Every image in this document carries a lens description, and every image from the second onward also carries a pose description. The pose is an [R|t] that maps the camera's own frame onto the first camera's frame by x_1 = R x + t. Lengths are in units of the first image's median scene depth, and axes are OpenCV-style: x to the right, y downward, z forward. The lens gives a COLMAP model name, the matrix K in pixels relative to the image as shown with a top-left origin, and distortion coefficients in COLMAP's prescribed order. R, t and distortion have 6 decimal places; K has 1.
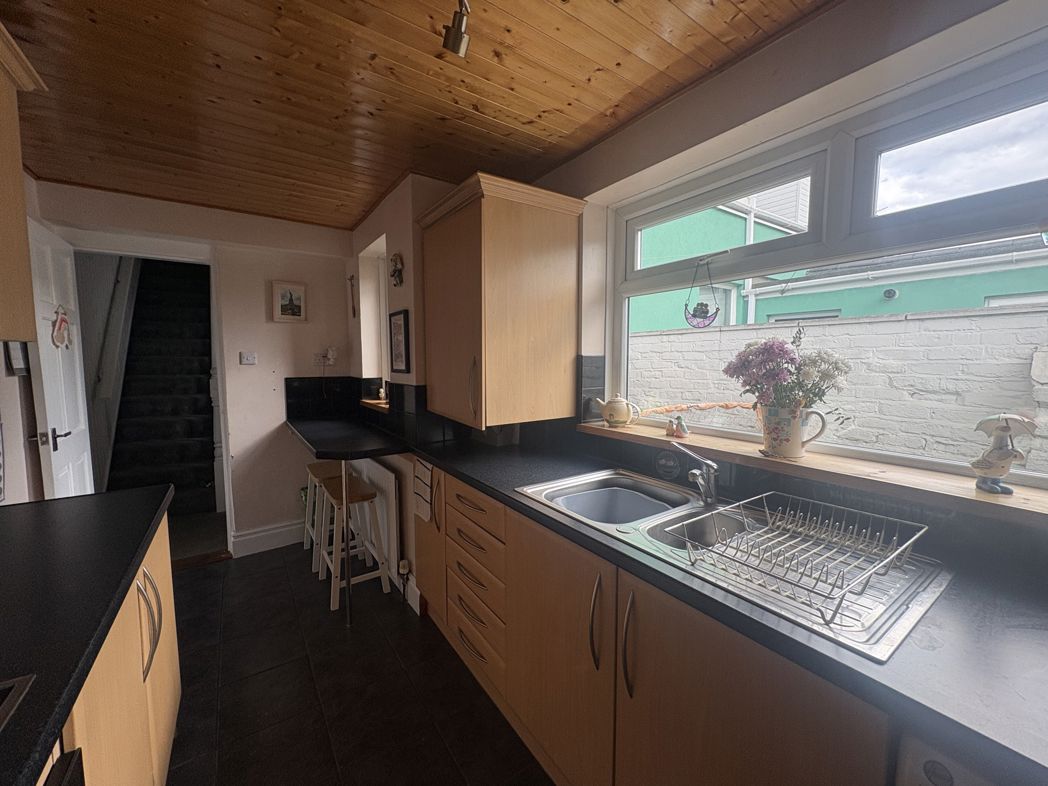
lens RADIAL K [[418.8, 0, 524.0], [0, 418.8, 393.0], [0, 0, 1]] dist [0.003575, 0.000021]
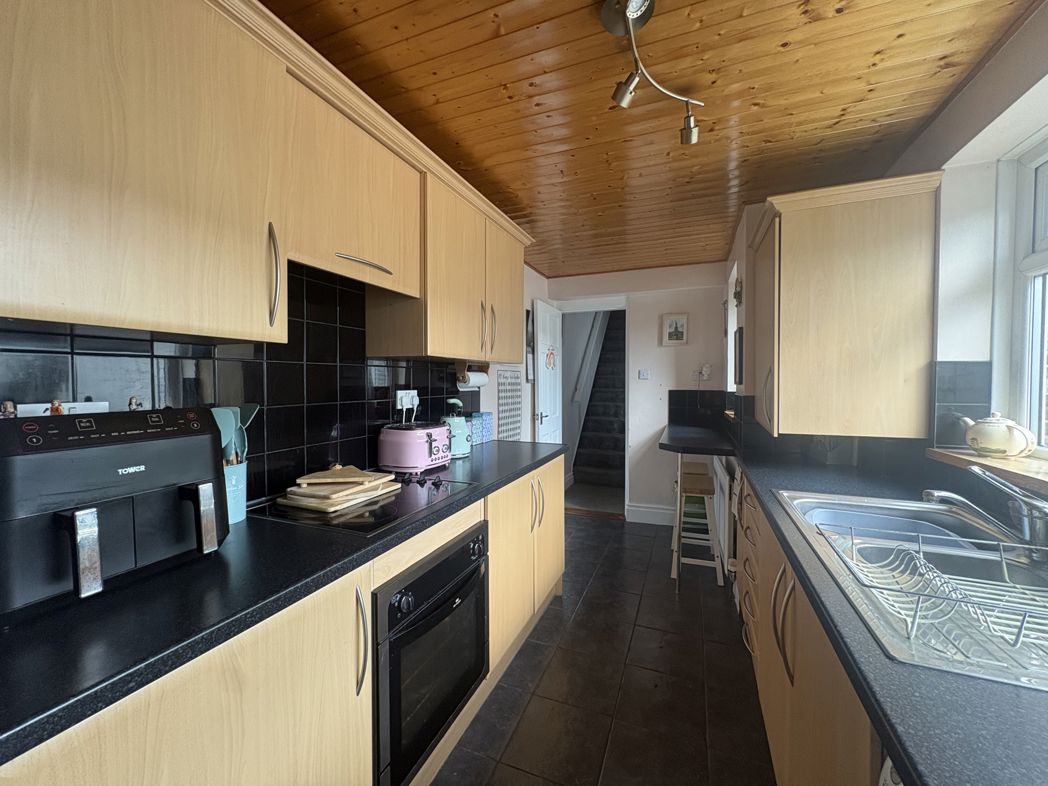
lens RADIAL K [[418.8, 0, 524.0], [0, 418.8, 393.0], [0, 0, 1]] dist [0.003575, 0.000021]
pose [[0.551803, 0.025011, -0.833599, 0.329901], [-0.069421, 0.997459, -0.016026, 0.032288], [0.831080, 0.066712, 0.552137, -0.073558]]
